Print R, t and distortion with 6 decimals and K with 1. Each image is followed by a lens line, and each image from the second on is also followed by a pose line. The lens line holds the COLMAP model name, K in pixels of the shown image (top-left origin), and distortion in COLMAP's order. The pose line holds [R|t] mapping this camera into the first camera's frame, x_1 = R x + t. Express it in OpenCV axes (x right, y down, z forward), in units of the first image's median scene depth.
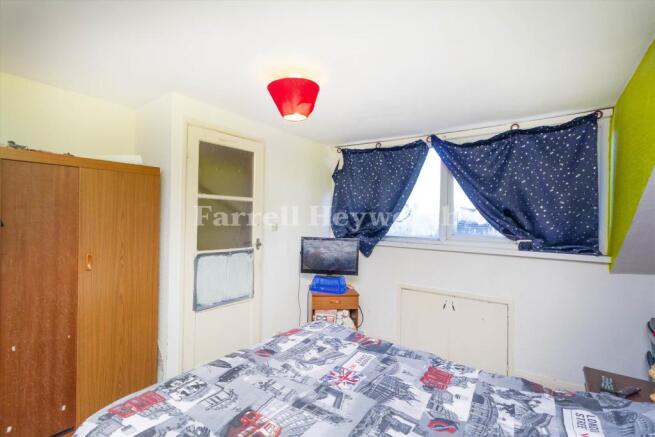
lens RADIAL K [[312.3, 0, 327.5], [0, 312.3, 218.5], [0, 0, 1]] dist [0.000010, -0.000338]
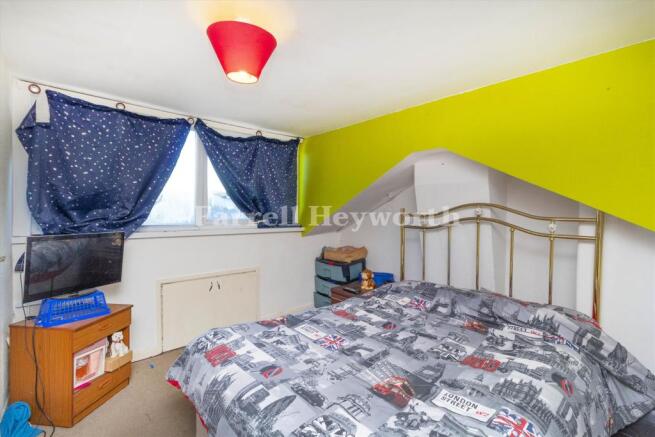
lens RADIAL K [[312.3, 0, 327.5], [0, 312.3, 218.5], [0, 0, 1]] dist [0.000010, -0.000338]
pose [[0.197913, -0.045436, 0.979166, -0.611465], [-0.008611, 0.998806, 0.048088, -0.006144], [-0.980182, -0.017949, 0.197285, 0.450025]]
